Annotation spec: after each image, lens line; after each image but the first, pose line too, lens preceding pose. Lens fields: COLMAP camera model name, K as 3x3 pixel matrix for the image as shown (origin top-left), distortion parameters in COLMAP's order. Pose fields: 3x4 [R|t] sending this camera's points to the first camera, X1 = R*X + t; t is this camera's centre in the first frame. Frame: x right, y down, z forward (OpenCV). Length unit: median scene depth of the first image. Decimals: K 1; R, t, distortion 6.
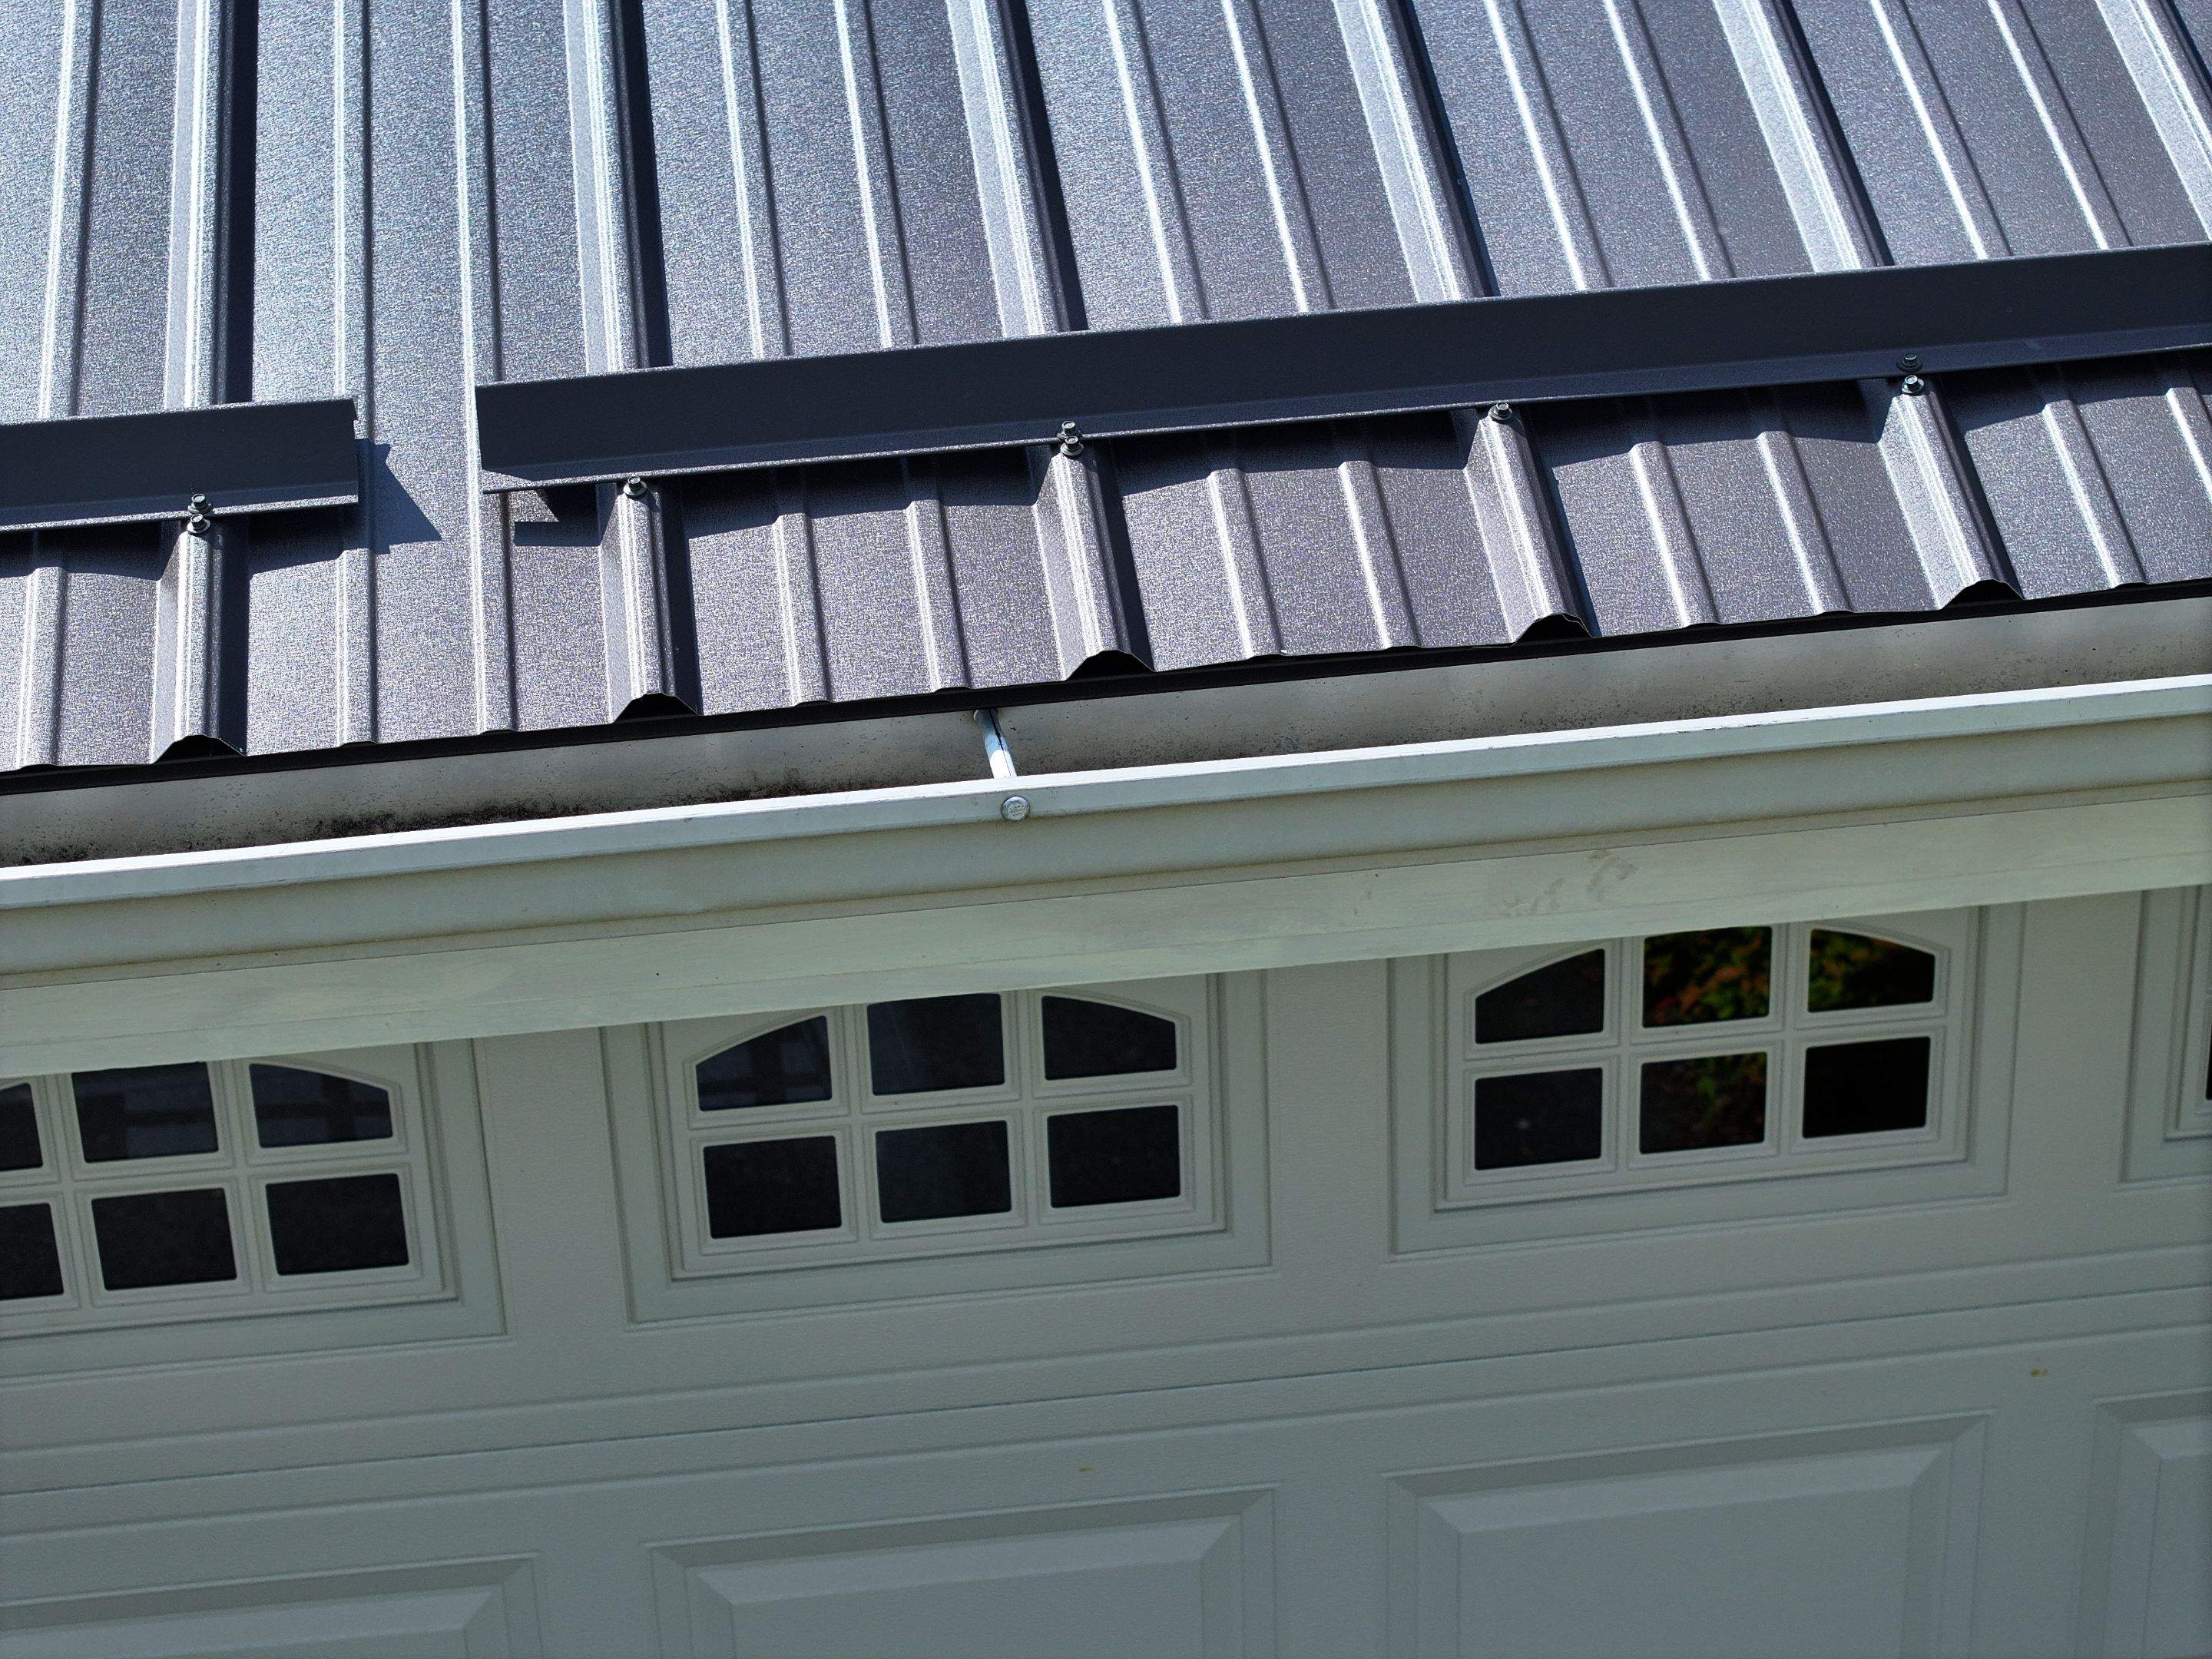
lens RADIAL K [[4513.8, 0, 1106.0], [0, 4513.8, 829.5], [0, 0, 1]] dist [-0.122675, 0.033031]
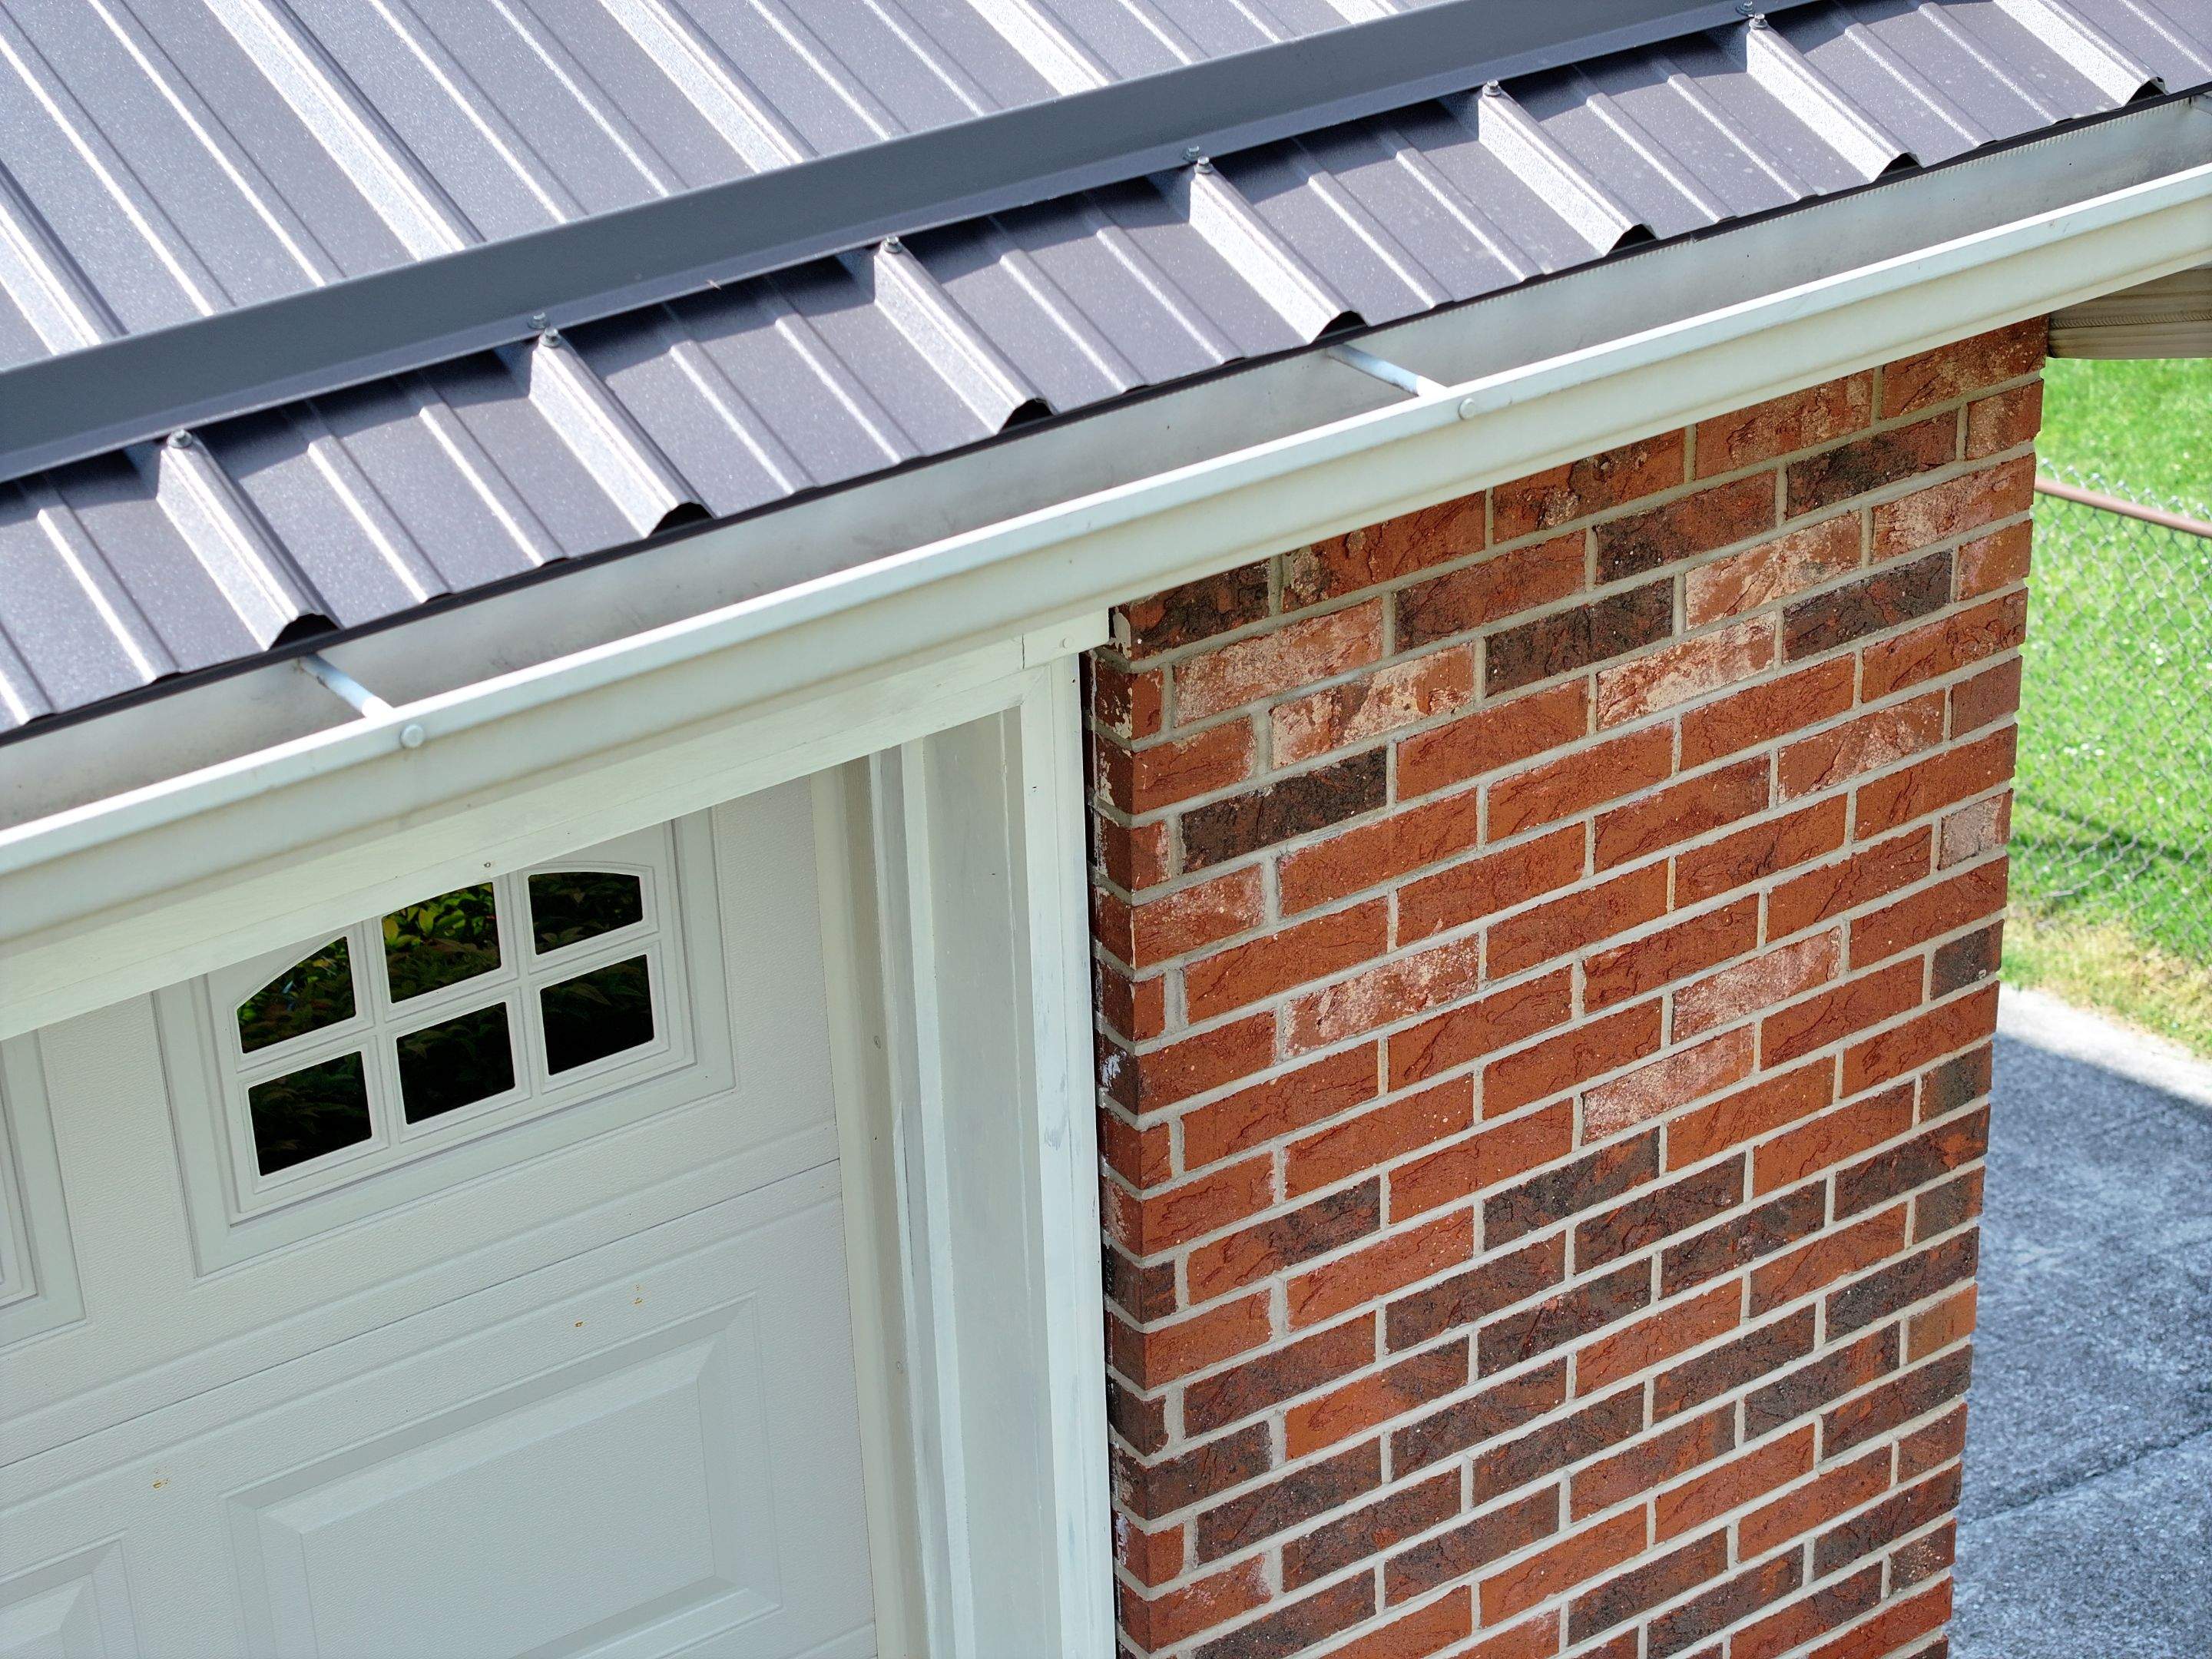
lens RADIAL K [[4448.9, 0, 1138.4], [0, 4448.9, 821.3], [0, 0, 1]] dist [-0.259138, 1.398922]
pose [[0.891362, -0.211198, 0.401084, -0.142491], [0.218113, 0.975495, 0.028935, 0.012011], [-0.397366, 0.061690, 0.915584, -0.009909]]
